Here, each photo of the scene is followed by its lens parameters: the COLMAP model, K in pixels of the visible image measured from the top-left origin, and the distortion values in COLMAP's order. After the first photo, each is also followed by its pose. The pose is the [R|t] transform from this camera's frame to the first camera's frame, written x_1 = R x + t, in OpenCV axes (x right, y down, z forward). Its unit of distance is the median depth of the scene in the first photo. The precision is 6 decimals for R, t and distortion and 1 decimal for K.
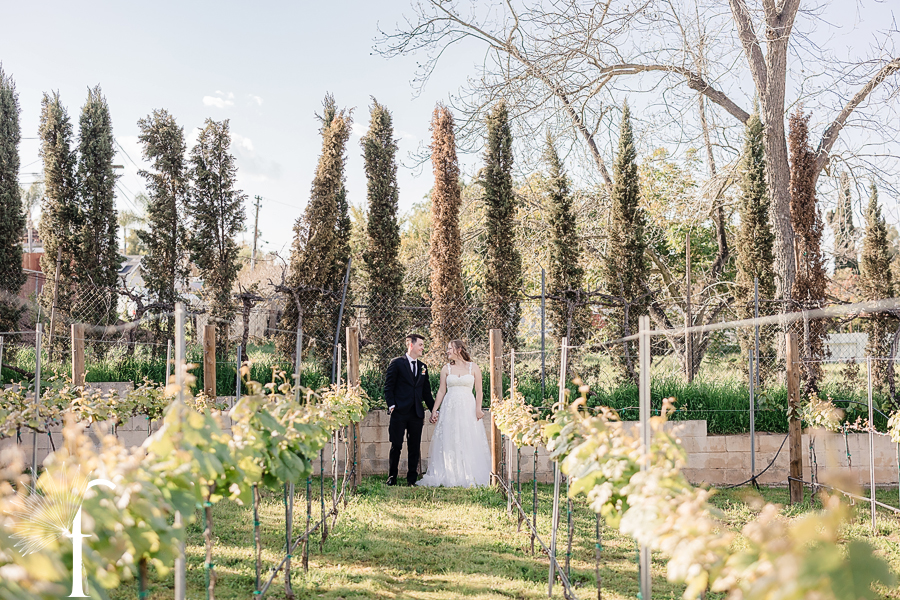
lens RADIAL K [[1351.4, 0, 446.8], [0, 1351.4, 302.3], [0, 0, 1]] dist [0.012893, 0.000000]
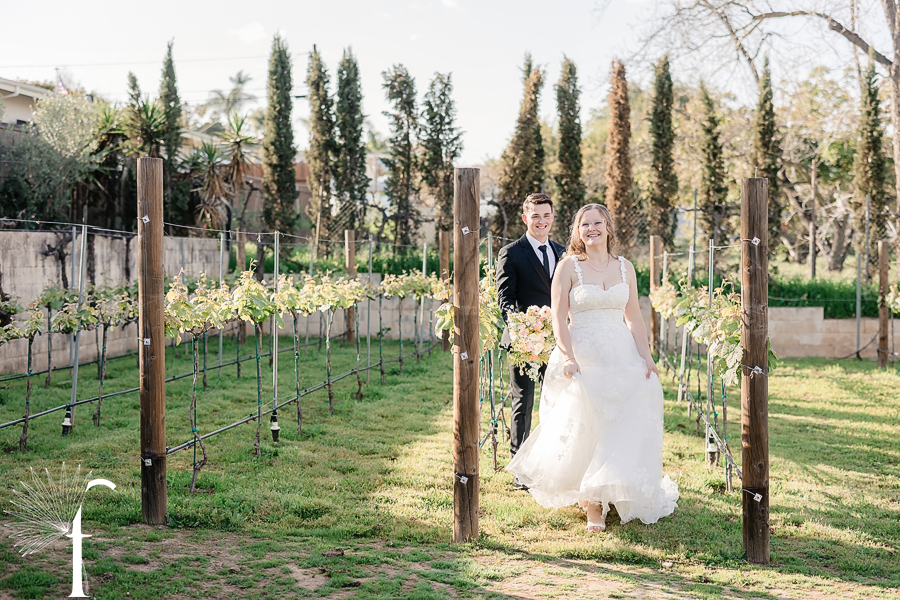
lens RADIAL K [[1351.4, 0, 452.6], [0, 1351.4, 292.5], [0, 0, 1]] dist [0.012893, 0.000000]
pose [[0.992198, 0.011447, -0.124146, 0.003104], [-0.003509, 0.997946, 0.063972, -0.006812], [0.124623, -0.063038, 0.990200, -0.291736]]
